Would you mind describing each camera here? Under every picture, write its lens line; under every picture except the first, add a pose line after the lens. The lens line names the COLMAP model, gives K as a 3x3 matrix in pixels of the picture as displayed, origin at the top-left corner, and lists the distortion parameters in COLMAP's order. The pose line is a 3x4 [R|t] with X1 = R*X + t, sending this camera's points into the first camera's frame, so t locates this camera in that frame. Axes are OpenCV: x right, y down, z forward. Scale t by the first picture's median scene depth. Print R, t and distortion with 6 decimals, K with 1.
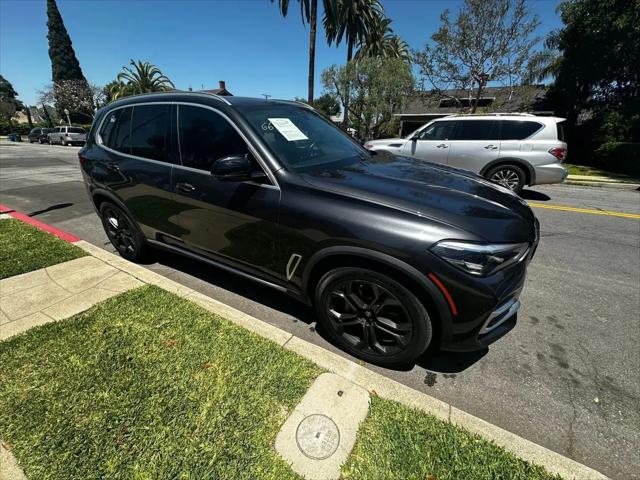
lens RADIAL K [[255.3, 0, 319.8], [0, 255.3, 240.2], [0, 0, 1]] dist [-0.001986, 0.000476]
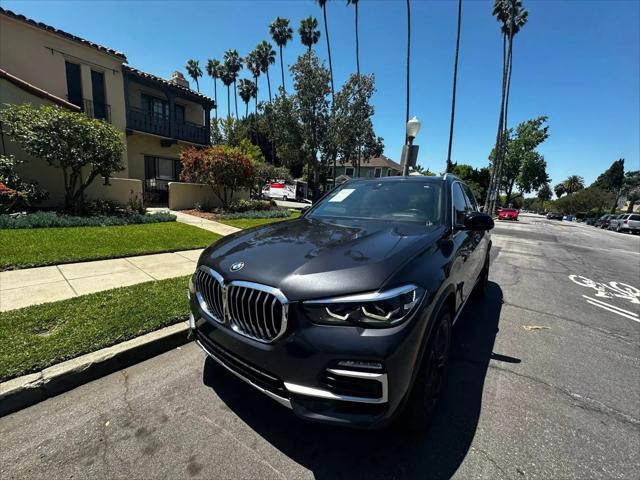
lens RADIAL K [[255.3, 0, 319.8], [0, 255.3, 239.3], [0, 0, 1]] dist [-0.001986, 0.000476]
pose [[-0.150512, 0.140855, -0.978522, 1.051156], [-0.443768, 0.874849, 0.194190, -0.335937], [0.883412, 0.463465, -0.069169, 0.840208]]
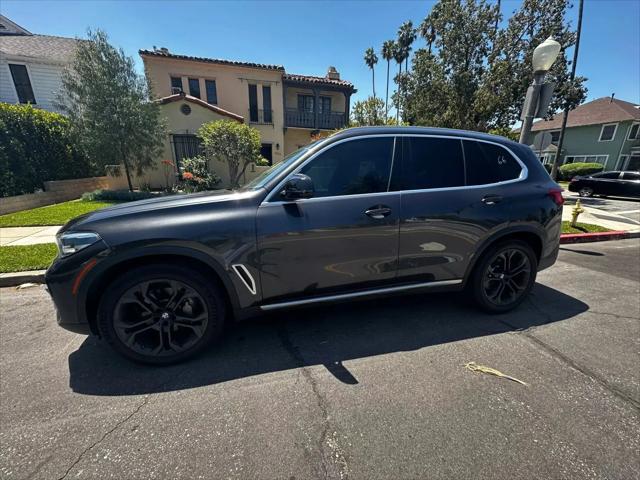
lens RADIAL K [[255.3, 0, 320.4], [0, 255.3, 238.8], [0, 0, 1]] dist [-0.001986, 0.000476]
pose [[-0.721843, 0.155067, -0.674461, 0.577898], [-0.288373, 0.818539, 0.496825, -0.685219], [0.629114, 0.553126, -0.546139, 1.674674]]
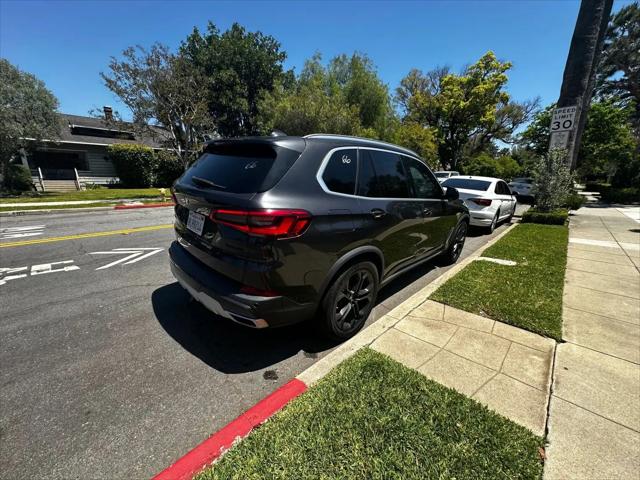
lens RADIAL K [[255.3, 0, 320.3], [0, 255.3, 239.7], [0, 0, 1]] dist [-0.001986, 0.000476]
pose [[0.255356, -0.252029, 0.933421, -1.629433], [0.352904, 0.923115, 0.152702, -0.388930], [-0.900140, 0.290415, 0.324665, 0.873263]]
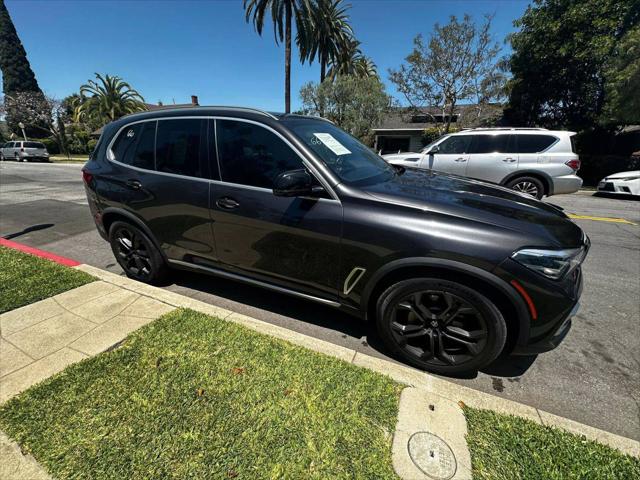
lens RADIAL K [[255.3, 0, 319.6], [0, 255.3, 240.4], [0, 0, 1]] dist [-0.001986, 0.000476]
pose [[0.994900, -0.038064, 0.093408, -0.214323], [0.042368, 0.998109, -0.044541, -0.008914], [-0.091536, 0.048272, 0.994631, 0.016034]]
